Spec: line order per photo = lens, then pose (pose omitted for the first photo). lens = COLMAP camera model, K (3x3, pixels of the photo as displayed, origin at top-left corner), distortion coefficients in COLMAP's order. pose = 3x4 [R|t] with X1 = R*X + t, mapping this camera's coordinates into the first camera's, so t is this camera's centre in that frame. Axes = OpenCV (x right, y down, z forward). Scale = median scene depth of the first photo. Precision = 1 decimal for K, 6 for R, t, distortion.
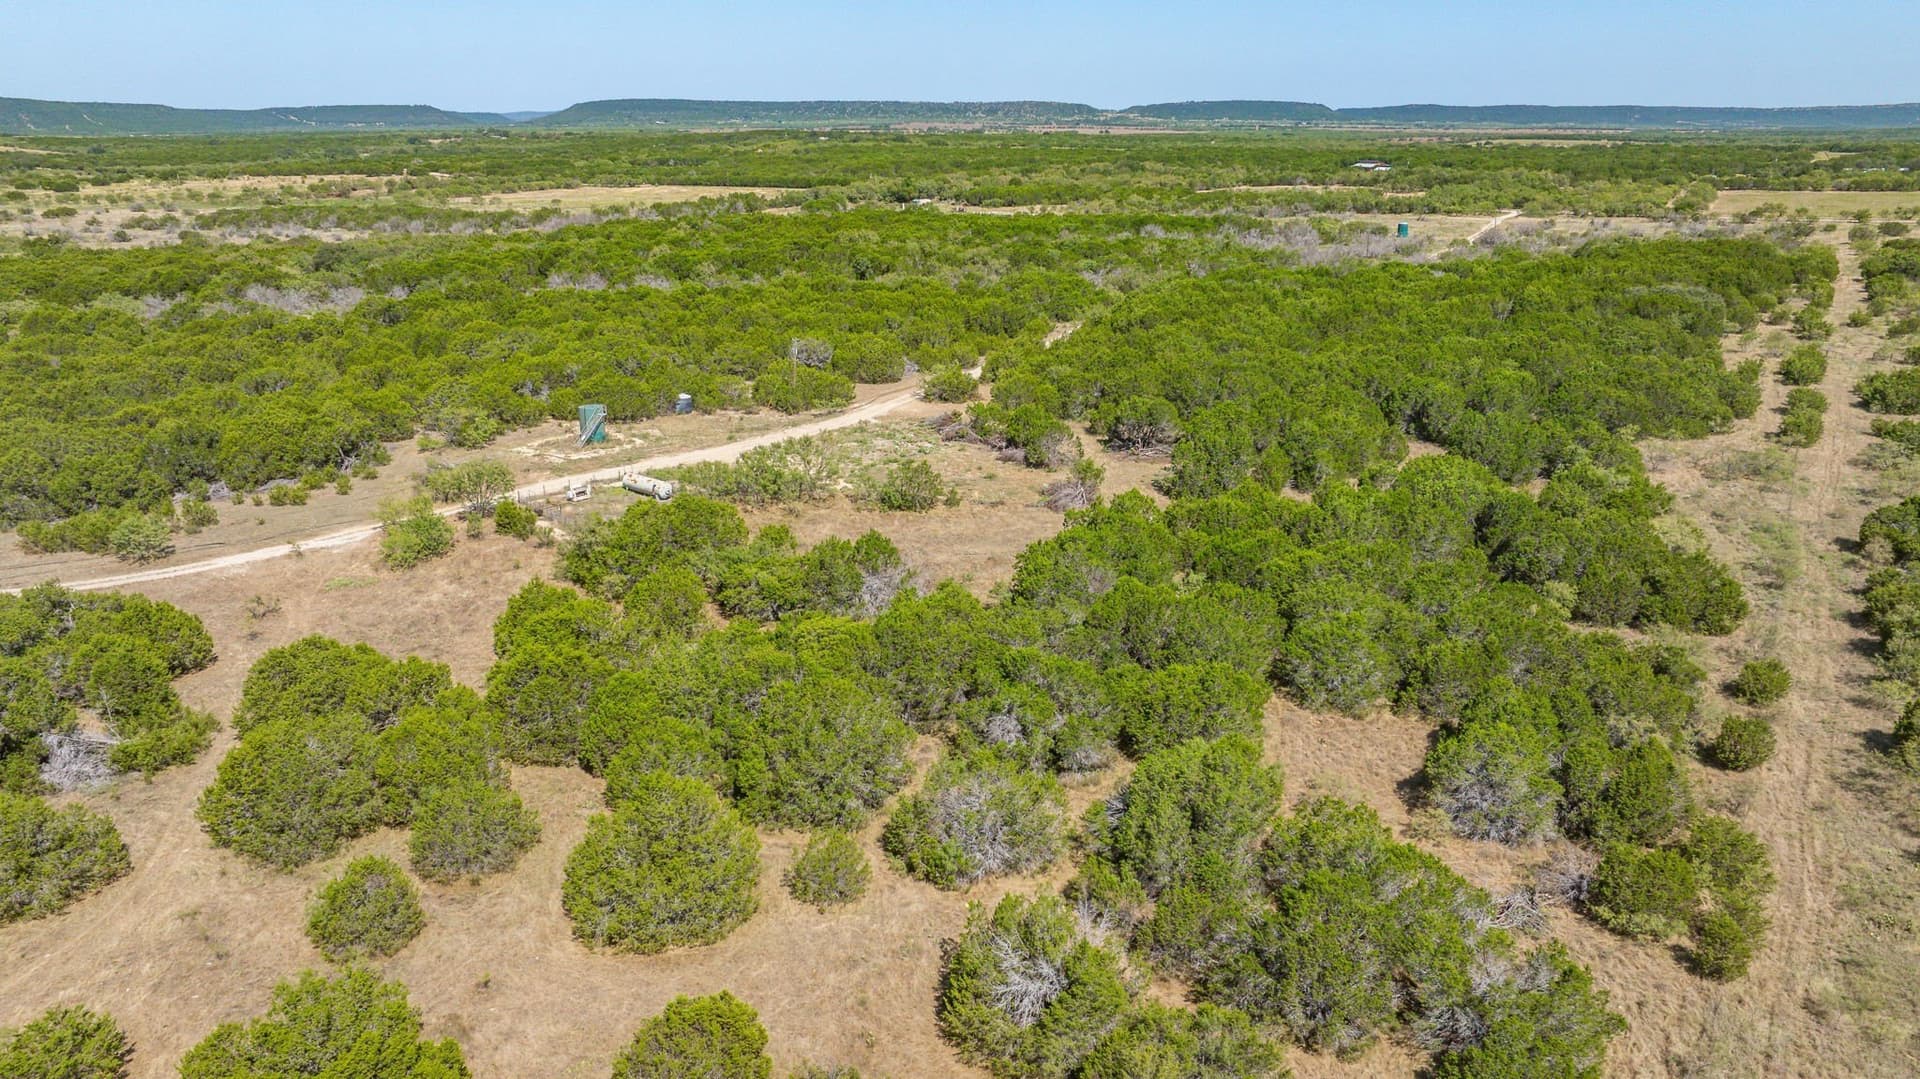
lens RADIAL K [[1335.2, 0, 960.0], [0, 1335.2, 539.5], [0, 0, 1]] dist [-0.037402, 0.035546]
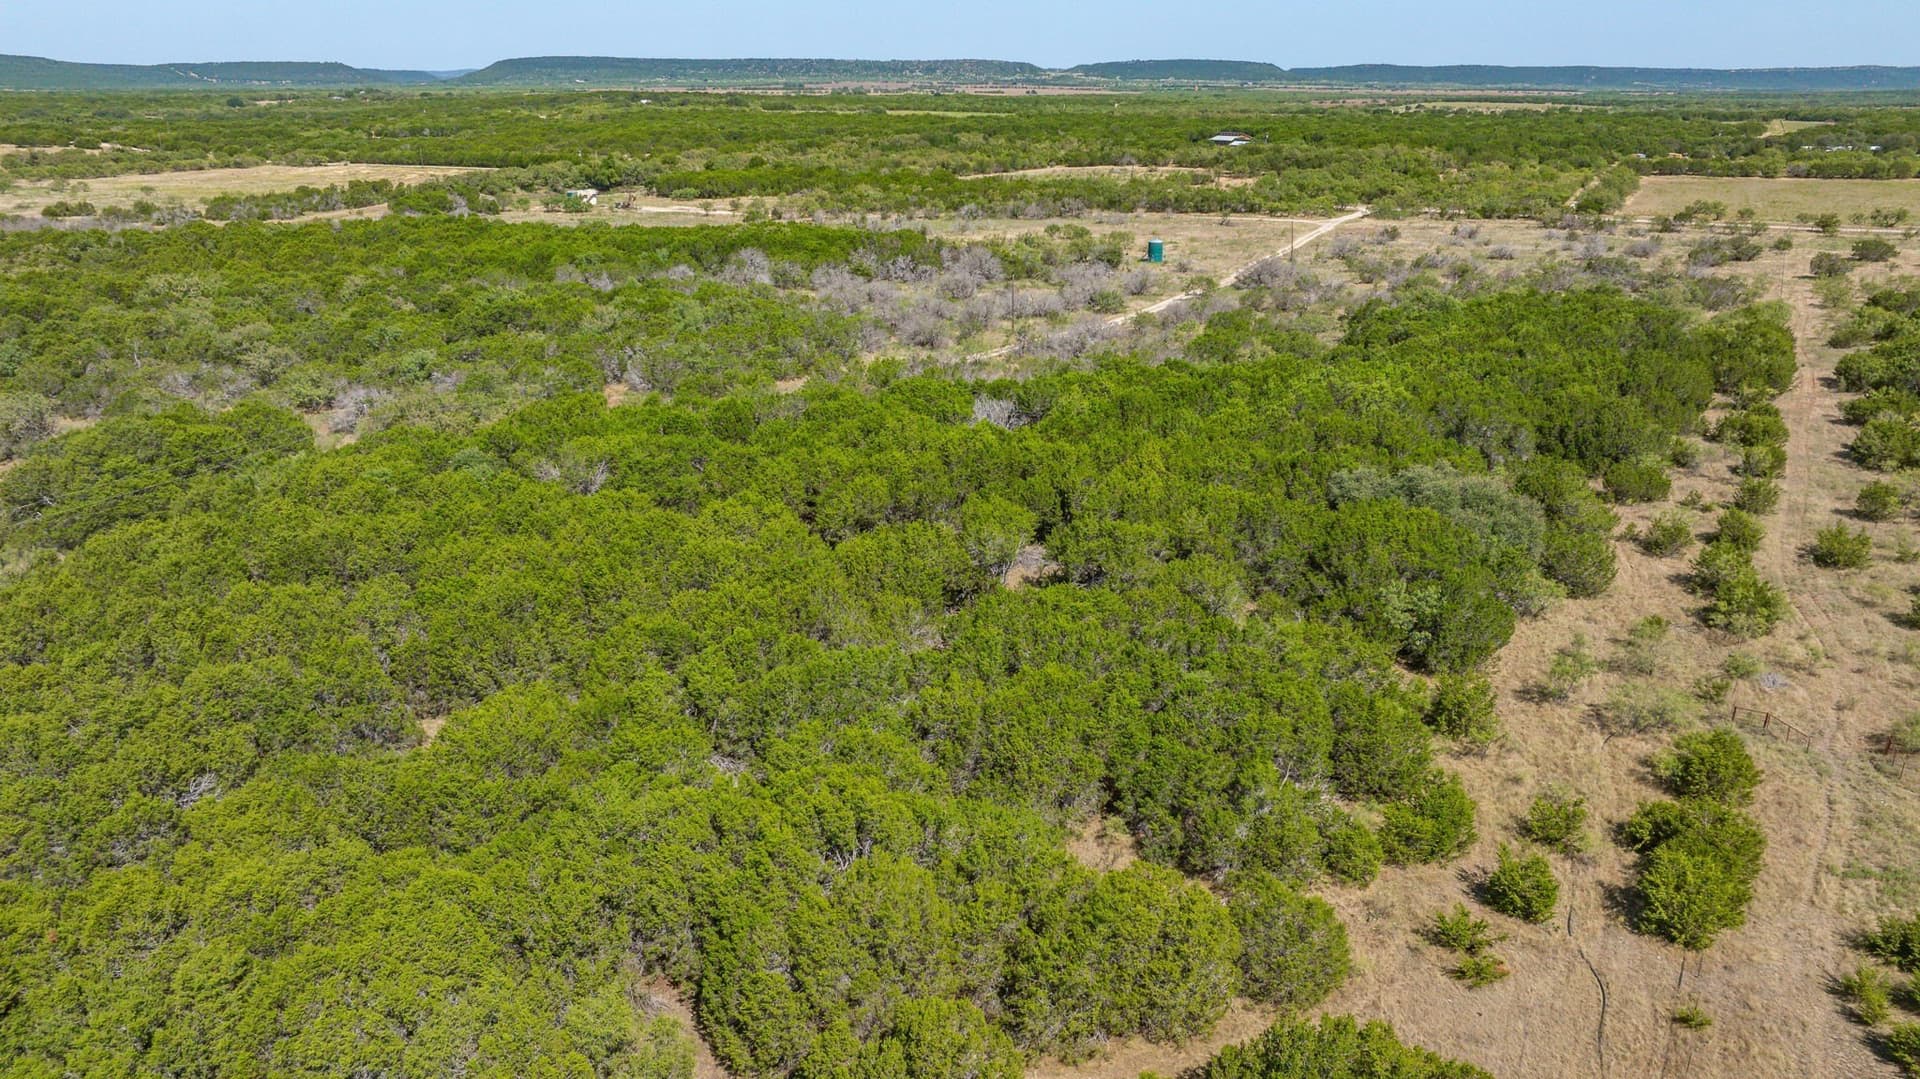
lens RADIAL K [[1338.7, 0, 960.0], [0, 1338.7, 539.5], [0, 0, 1]] dist [-0.035005, 0.025594]
pose [[0.999640, -0.006014, 0.026129, 0.144245], [0.005301, 0.999614, 0.027275, -0.071033], [-0.026283, -0.027126, 0.999286, 0.217660]]
